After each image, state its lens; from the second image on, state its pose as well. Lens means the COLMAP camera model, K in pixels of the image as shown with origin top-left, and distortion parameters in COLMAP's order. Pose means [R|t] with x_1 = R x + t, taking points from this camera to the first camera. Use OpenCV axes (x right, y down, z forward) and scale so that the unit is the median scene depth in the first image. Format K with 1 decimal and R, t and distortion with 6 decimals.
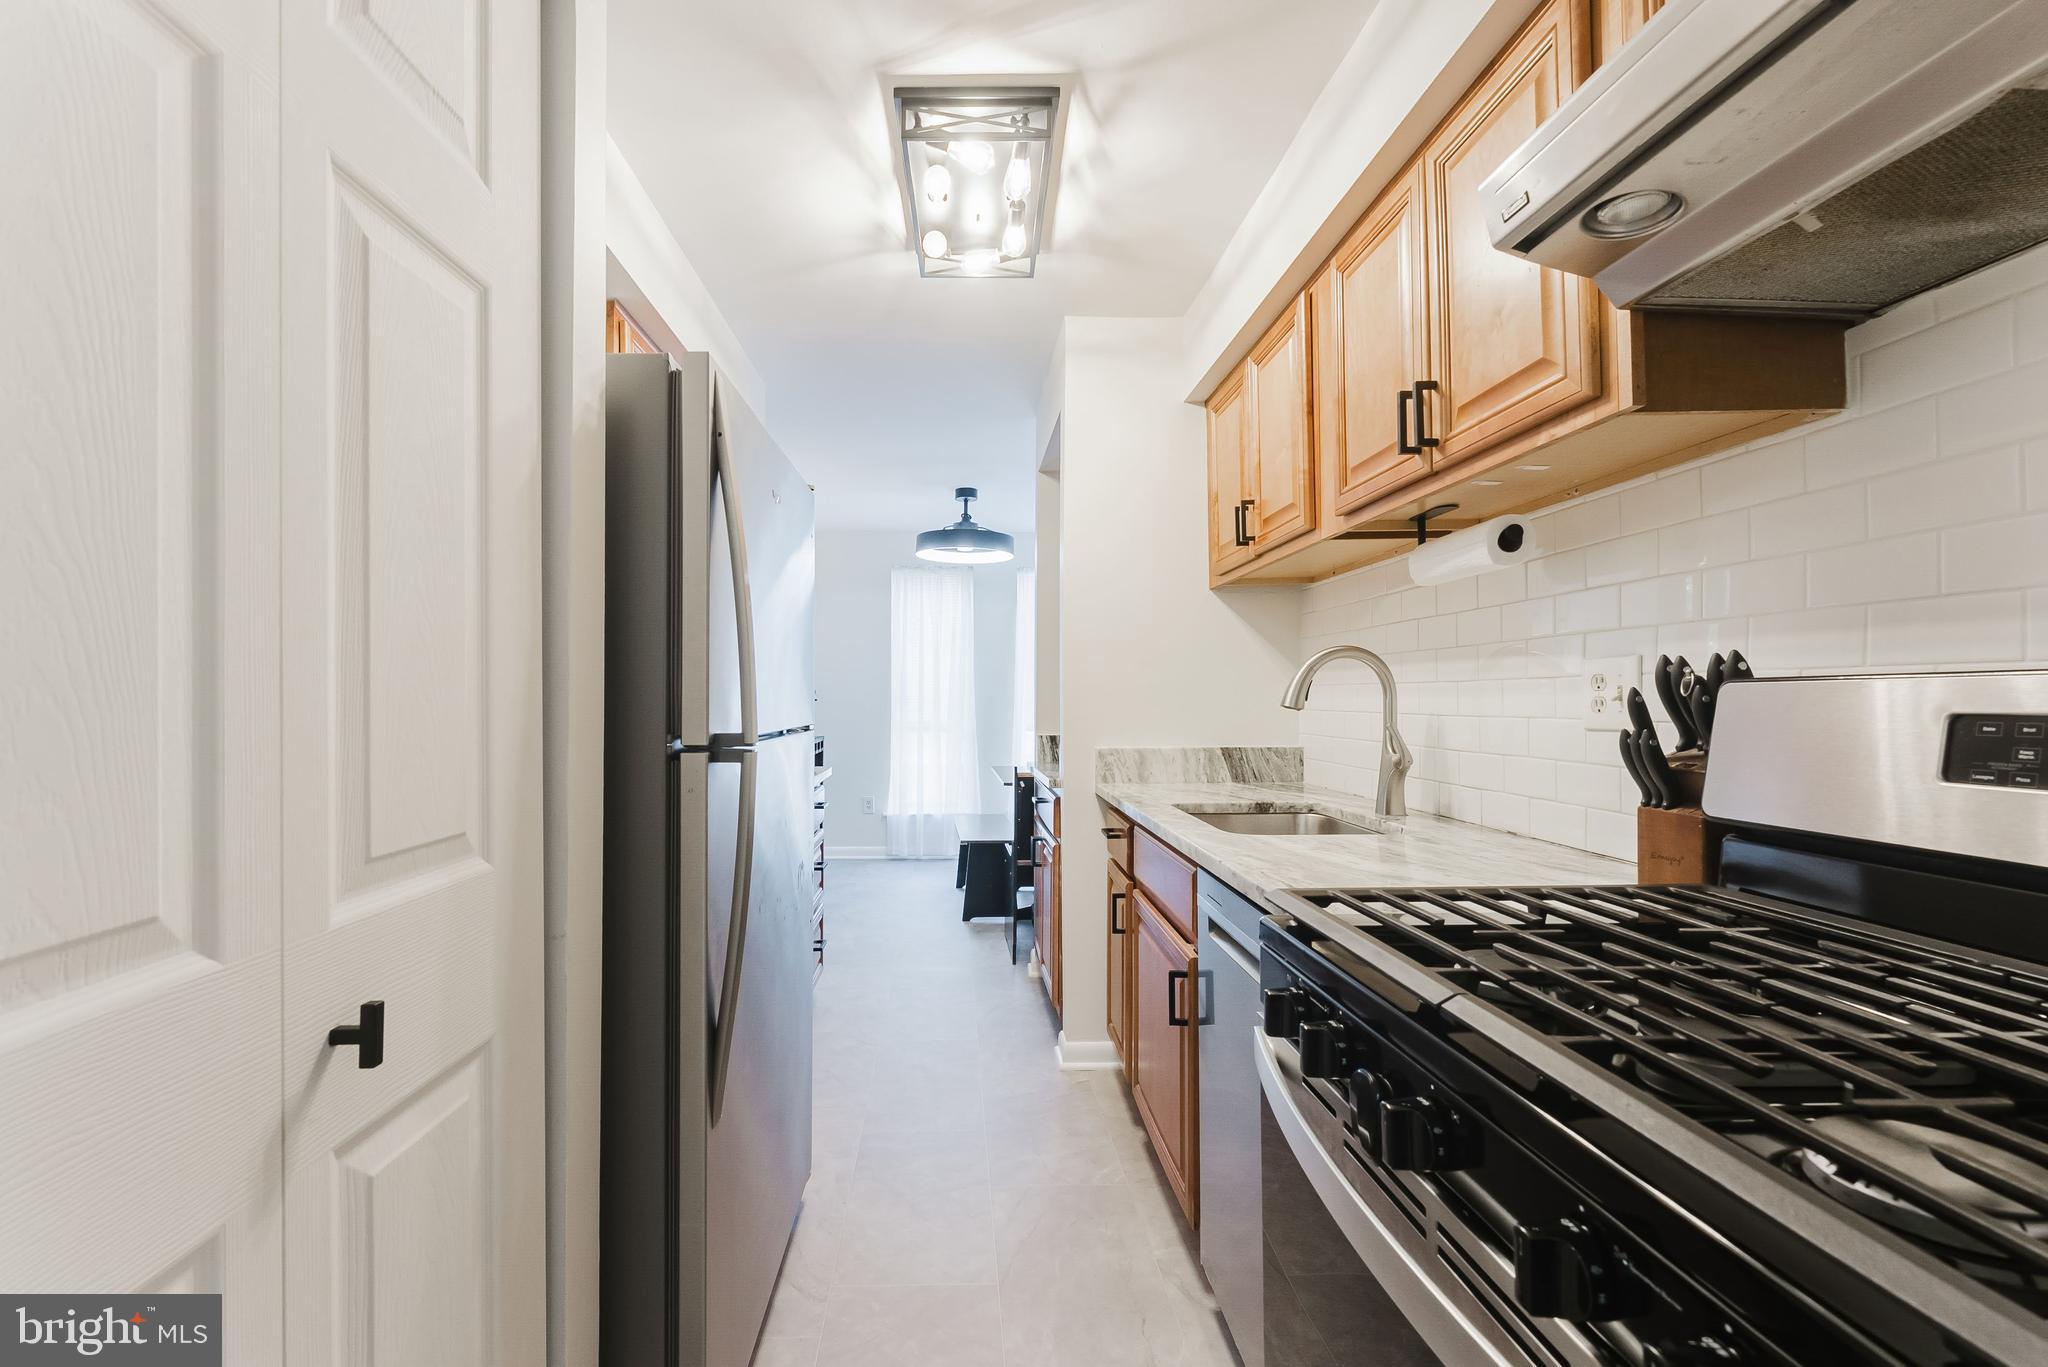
lens RADIAL K [[836.4, 0, 1017.2], [0, 836.4, 689.4], [0, 0, 1]] dist [-0.004612, -0.000027]
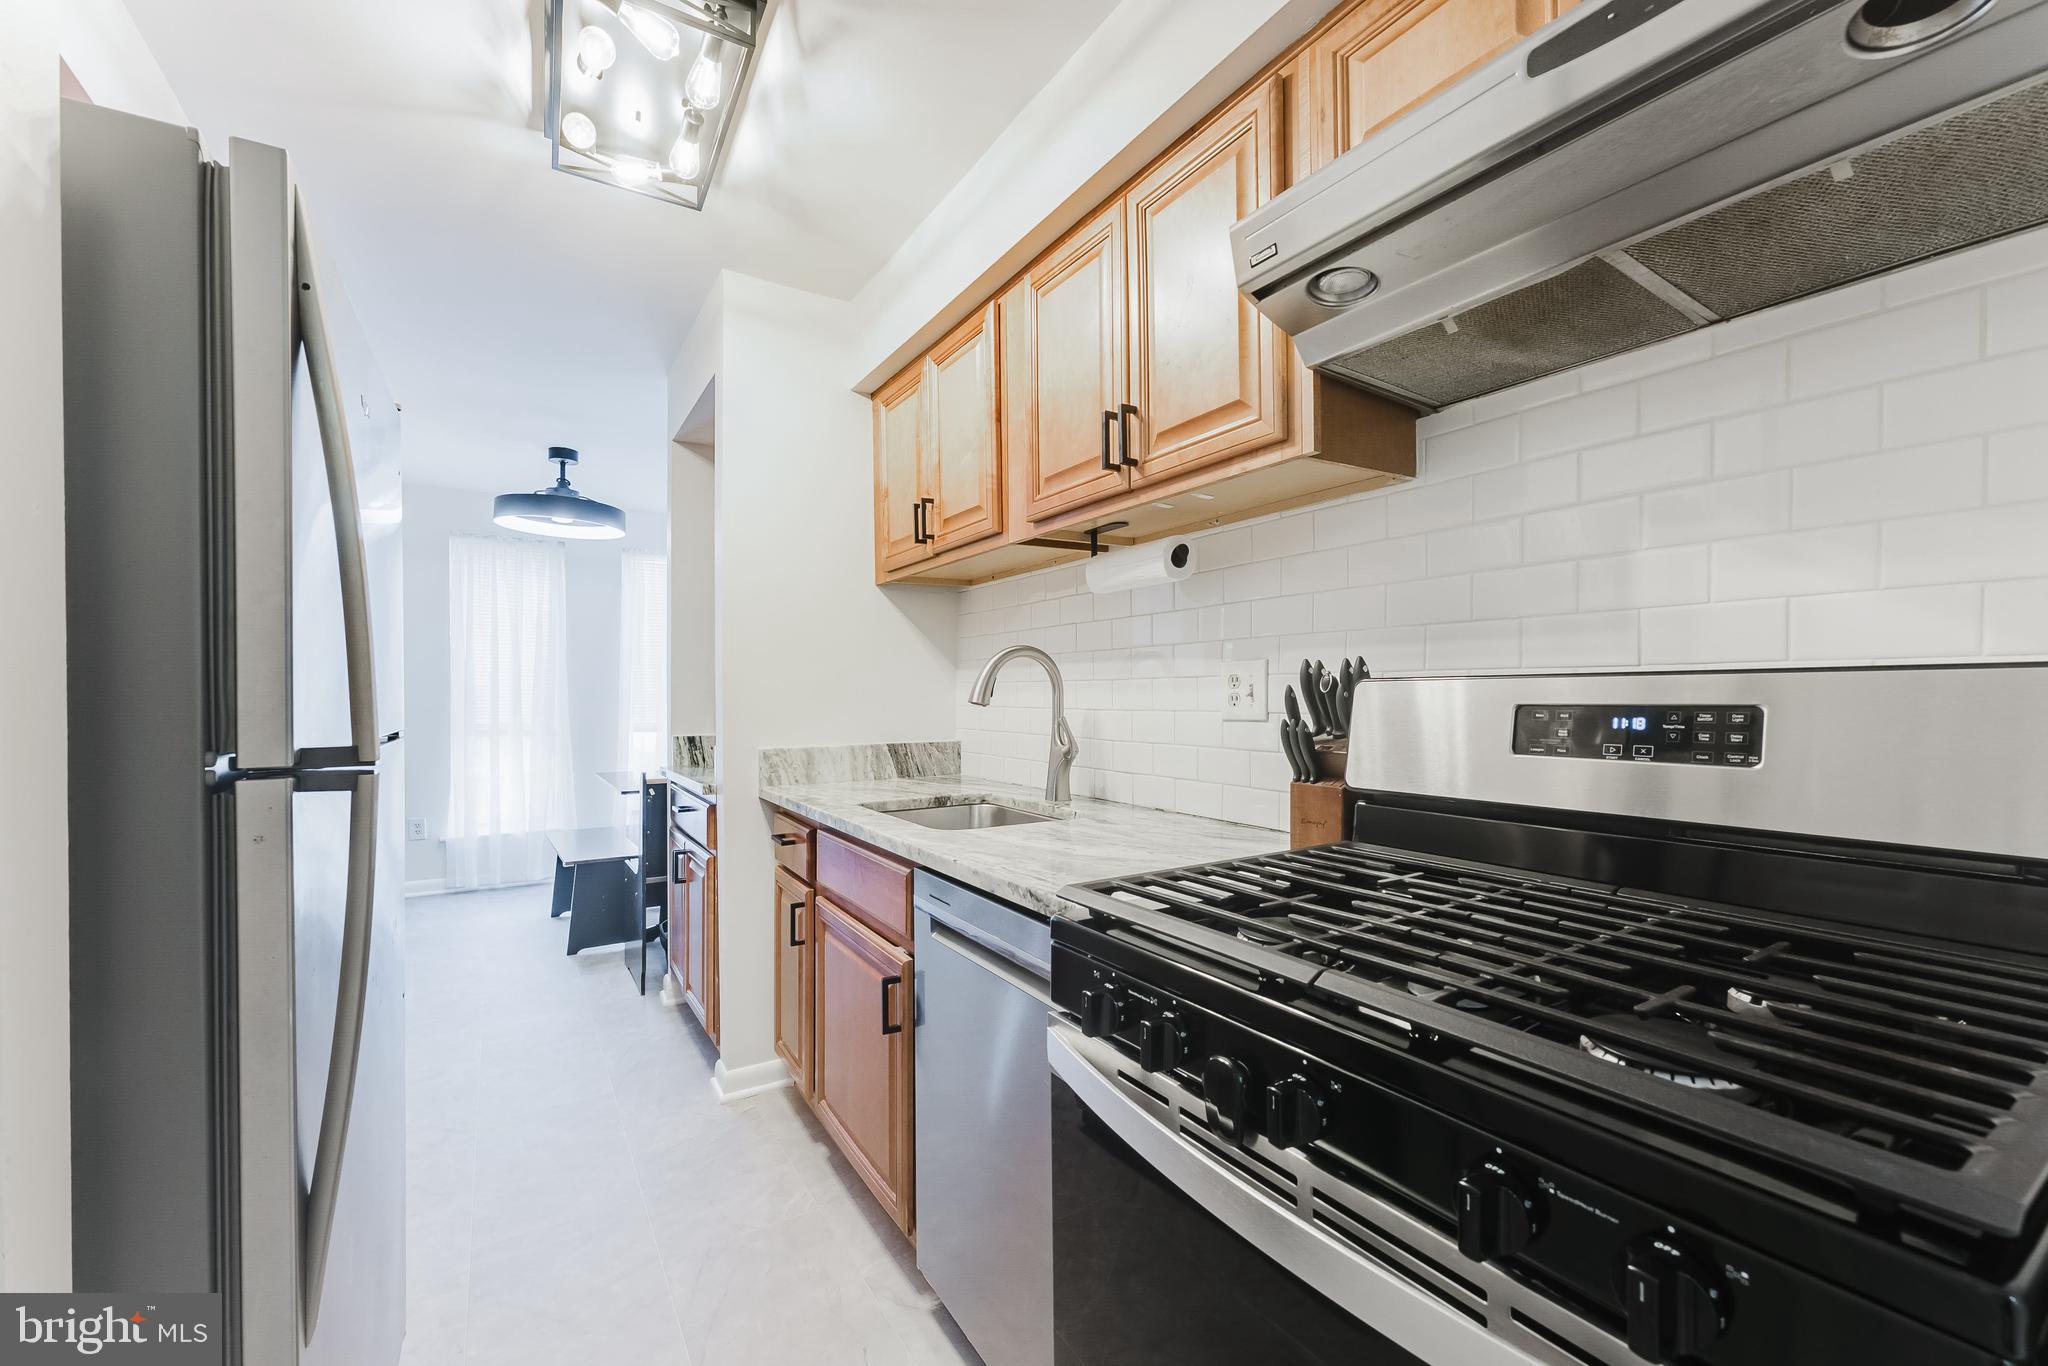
lens RADIAL K [[800.1, 0, 1033.9], [0, 800.1, 703.7], [0, 0, 1]] dist [-0.000970, 0.000169]
pose [[0.868177, -0.005734, 0.496222, -0.121973], [-0.004713, 0.999793, 0.019798, 0.002223], [-0.496232, -0.019526, 0.867970, 0.122080]]
